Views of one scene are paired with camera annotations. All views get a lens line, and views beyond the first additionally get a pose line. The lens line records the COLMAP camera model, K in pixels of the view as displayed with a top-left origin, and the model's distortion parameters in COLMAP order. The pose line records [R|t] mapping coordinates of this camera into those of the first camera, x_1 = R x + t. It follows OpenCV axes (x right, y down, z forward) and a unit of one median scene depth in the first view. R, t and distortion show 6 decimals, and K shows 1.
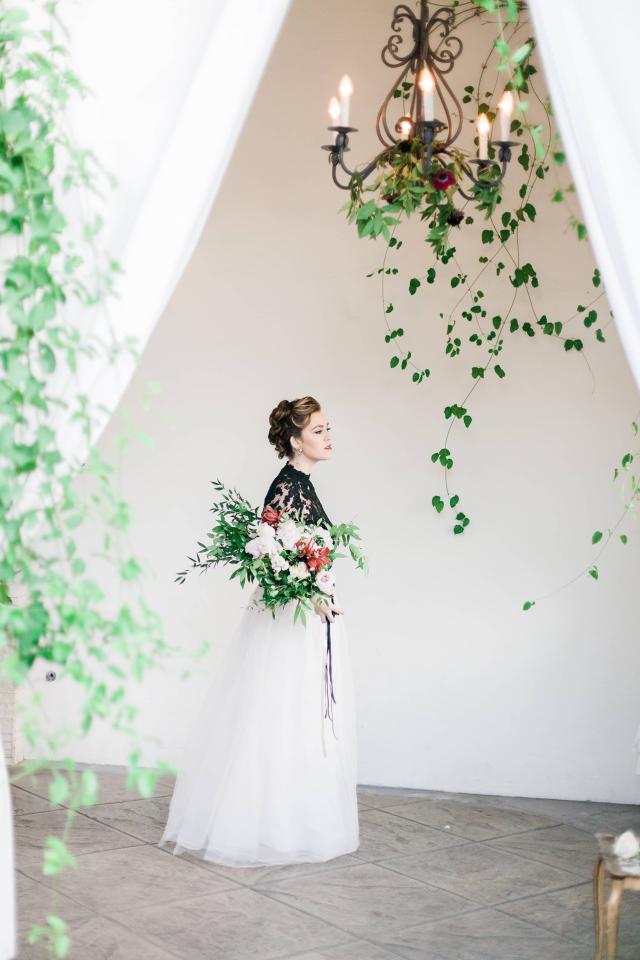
lens RADIAL K [[1463.7, 0, 320.0], [0, 1463.7, 480.0], [0, 0, 1]] dist [0.028375, -0.143874]
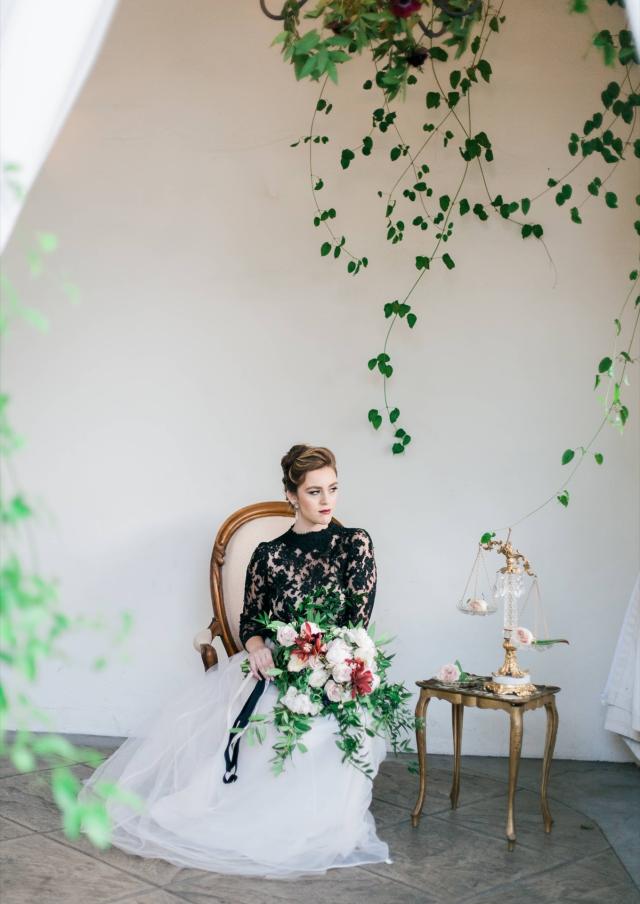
lens RADIAL K [[1468.1, 0, 323.7], [0, 1468.1, 484.9], [0, 0, 1]] dist [0.013182, -0.023097]
pose [[0.996602, -0.010486, 0.081693, -0.019735], [0.005587, 0.998185, 0.059960, 0.003417], [-0.082174, -0.059300, 0.994852, 0.155810]]
